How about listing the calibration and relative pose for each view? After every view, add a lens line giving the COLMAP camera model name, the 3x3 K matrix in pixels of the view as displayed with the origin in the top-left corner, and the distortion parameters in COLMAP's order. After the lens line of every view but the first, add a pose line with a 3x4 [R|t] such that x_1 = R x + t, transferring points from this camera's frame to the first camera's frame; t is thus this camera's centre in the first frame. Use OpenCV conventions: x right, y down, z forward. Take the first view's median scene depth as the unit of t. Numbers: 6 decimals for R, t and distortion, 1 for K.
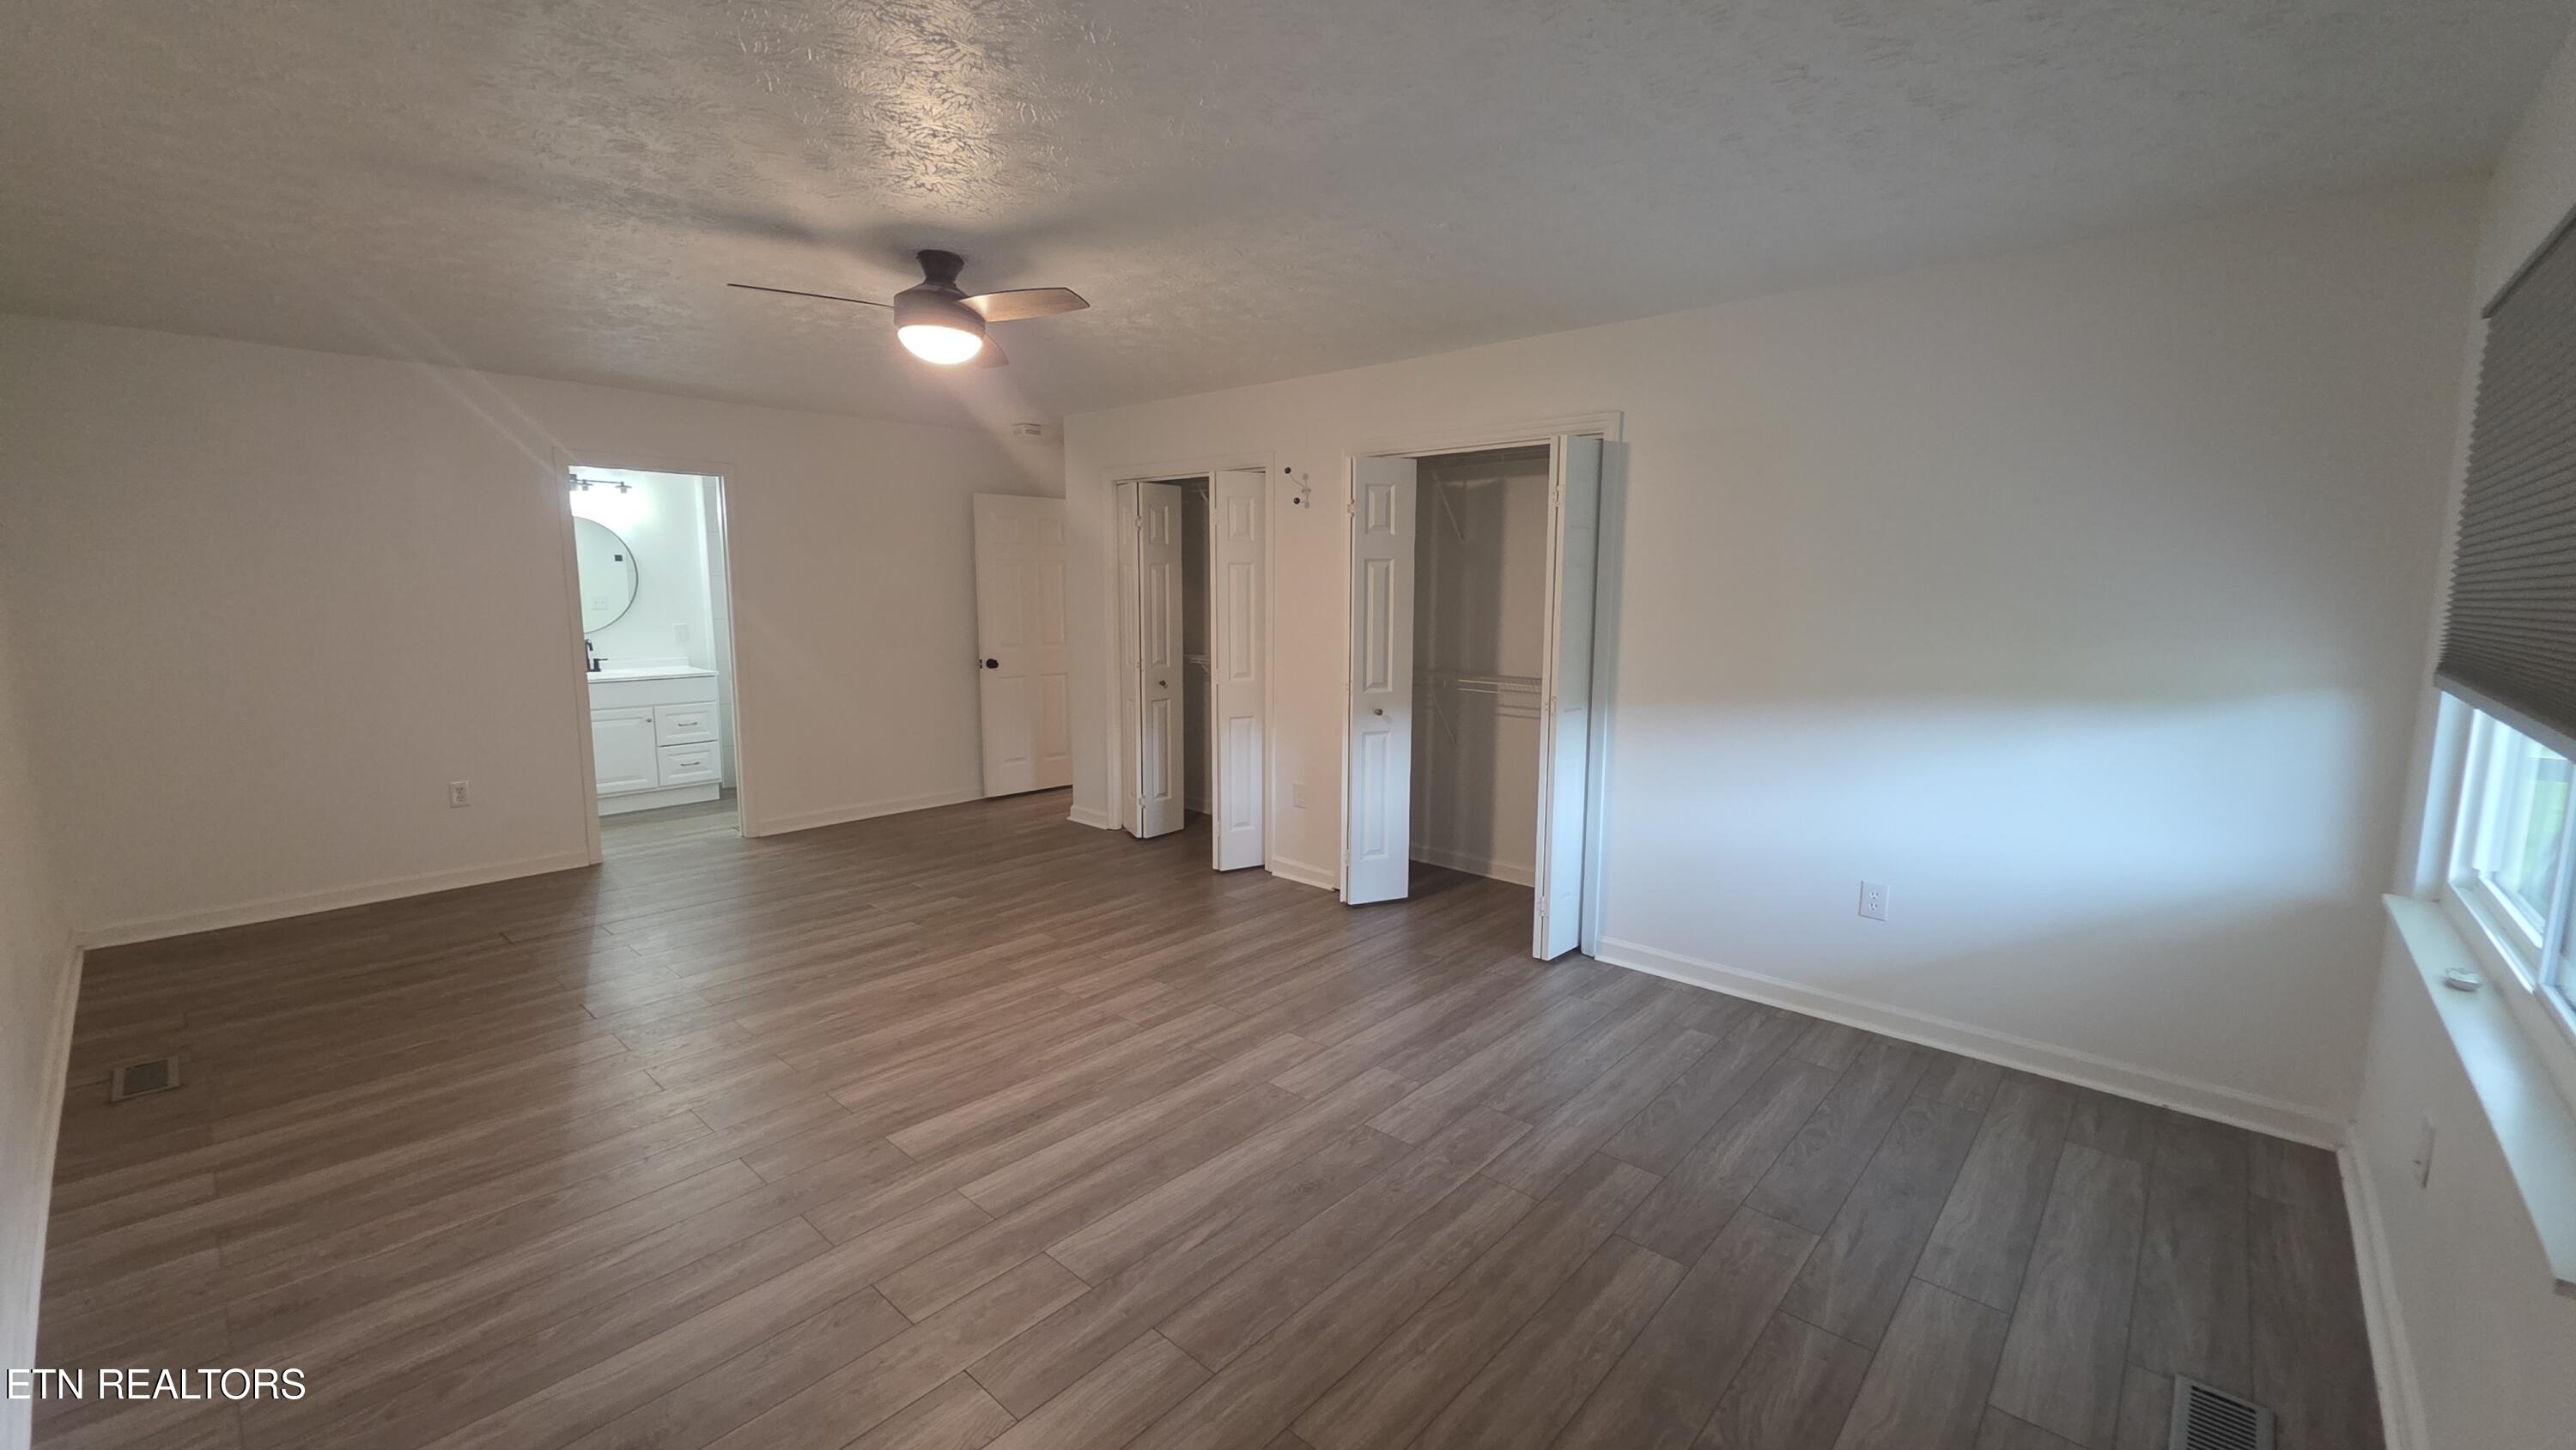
lens RADIAL K [[1033.9, 0, 1279.9], [0, 1033.9, 722.3], [0, 0, 1]] dist [0.021979, -0.014323]
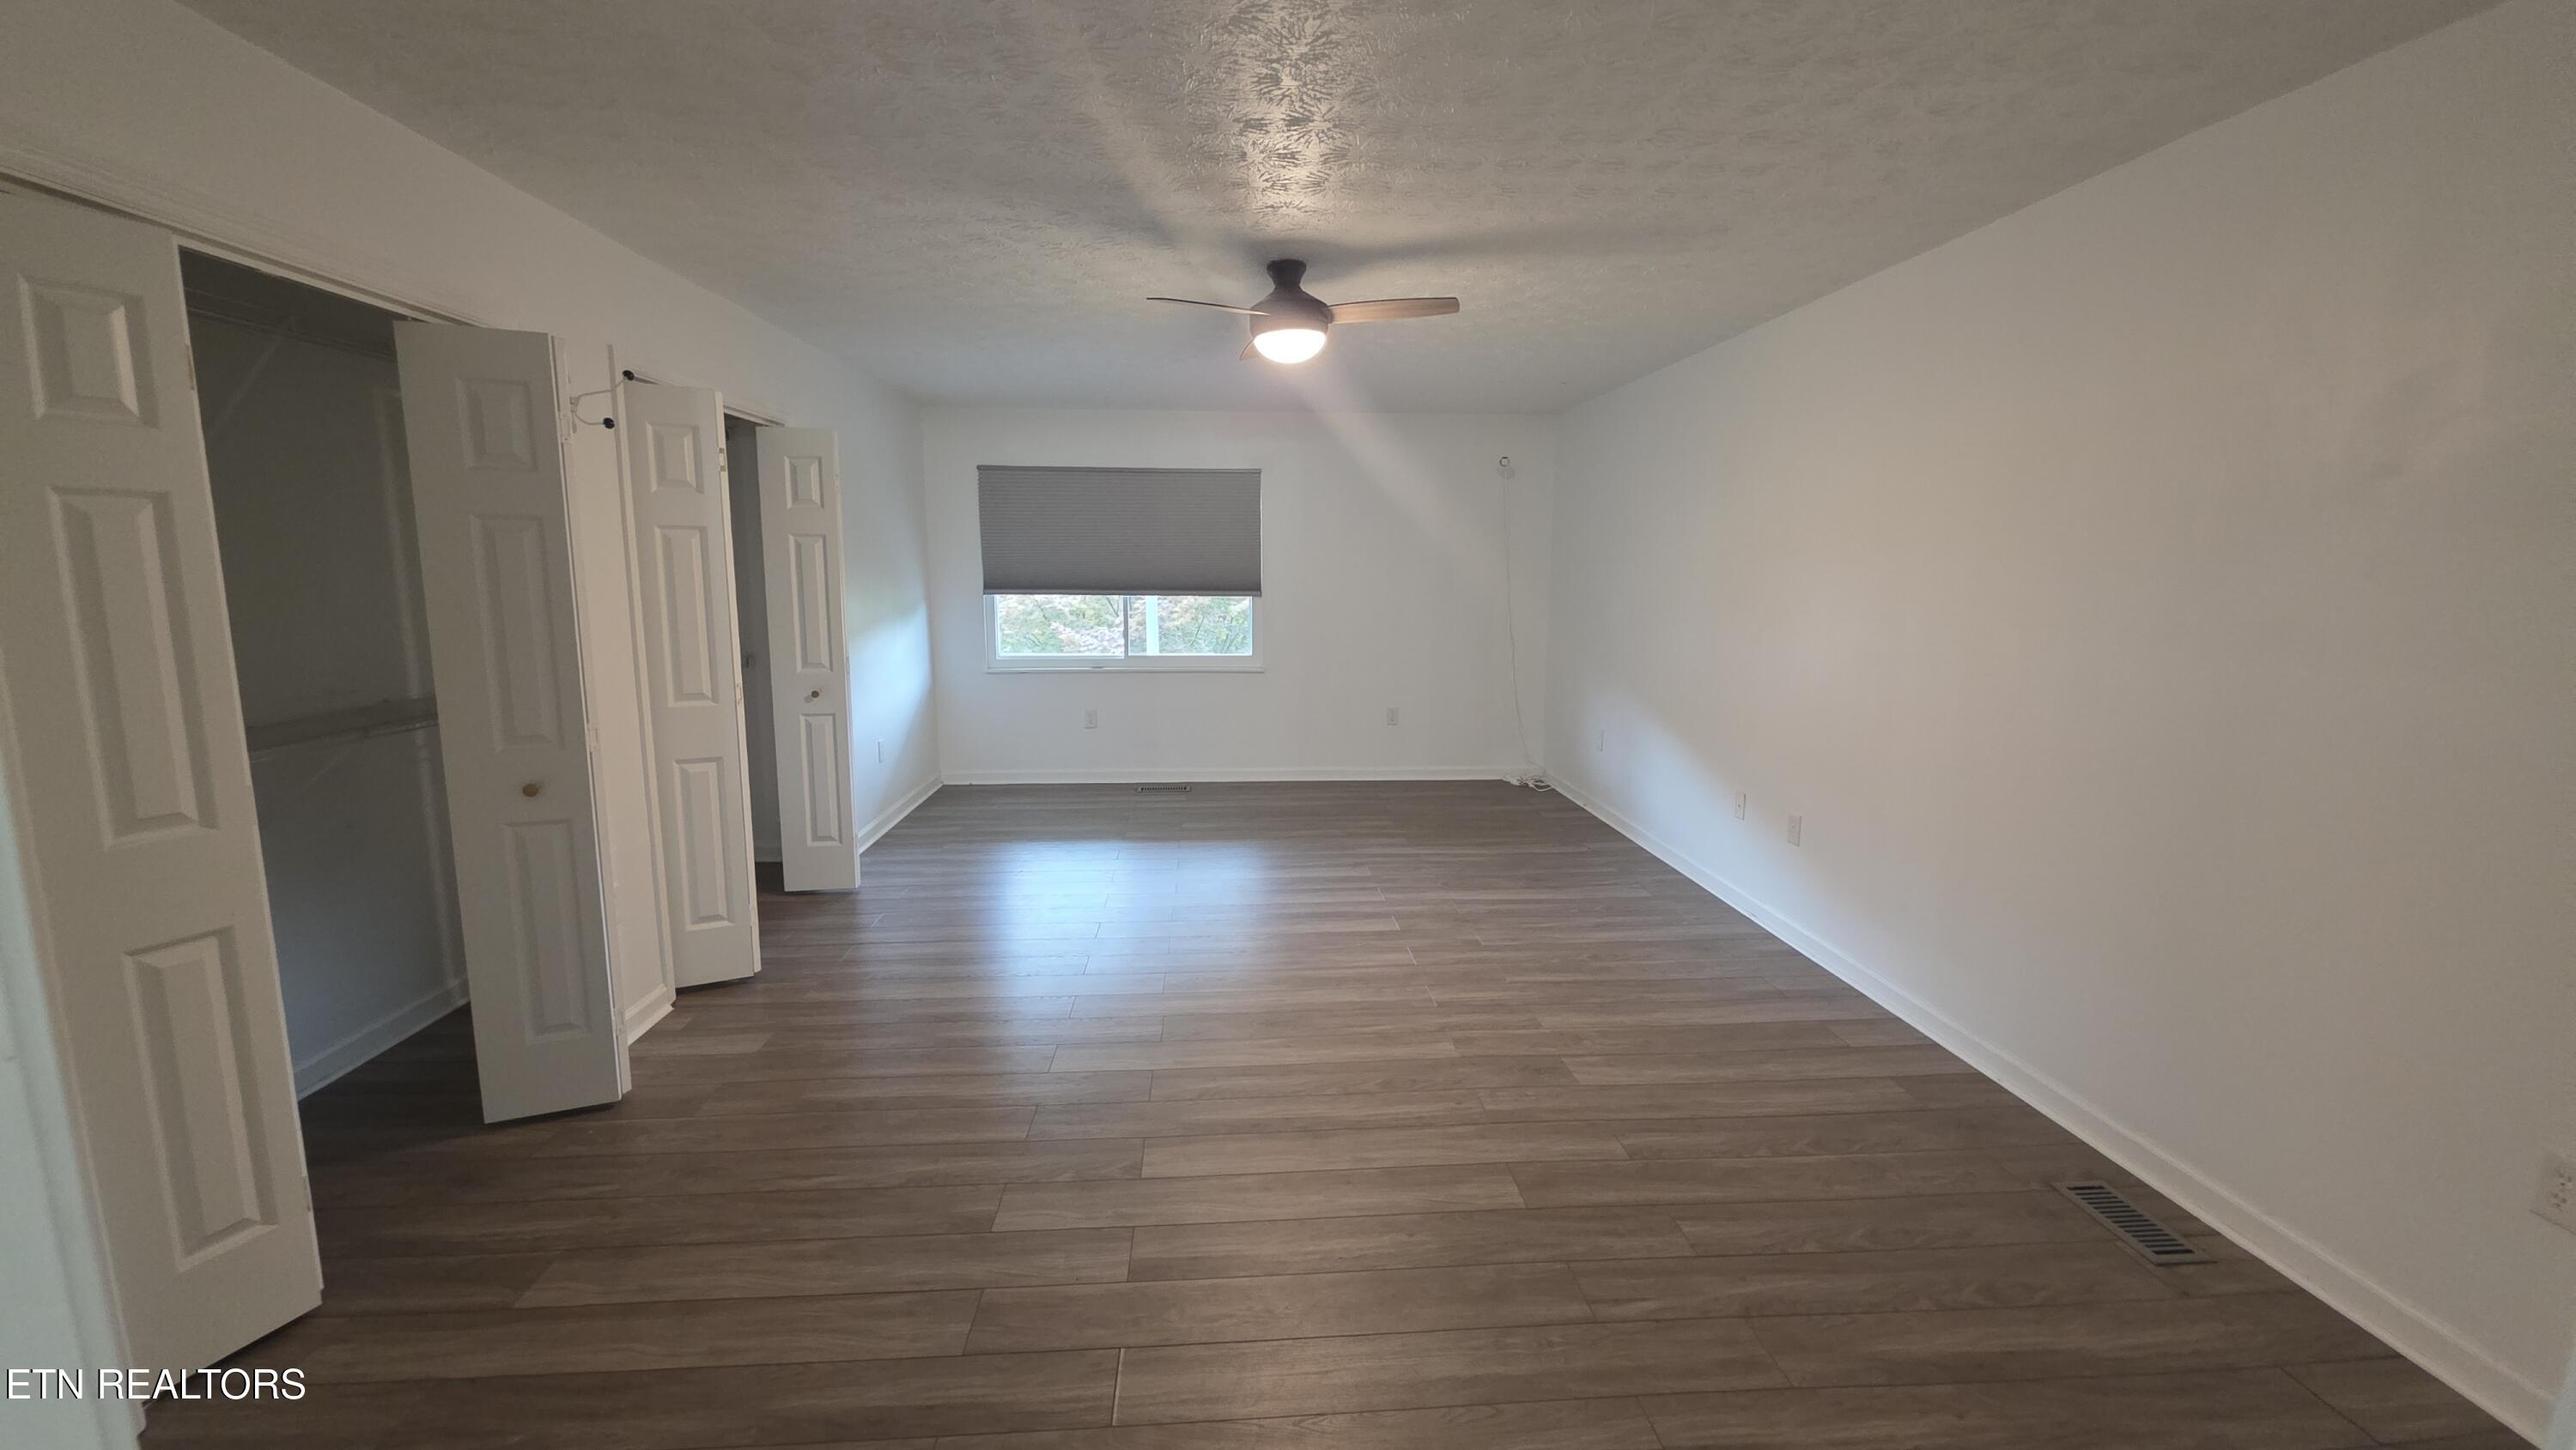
lens RADIAL K [[1033.9, 0, 1279.9], [0, 1033.9, 722.3], [0, 0, 1]] dist [0.021979, -0.014323]
pose [[-0.723866, -0.111696, 0.680839, -1.191325], [0.082064, 0.965864, 0.245706, -0.271091], [-0.685042, 0.233731, -0.689990, 1.995295]]
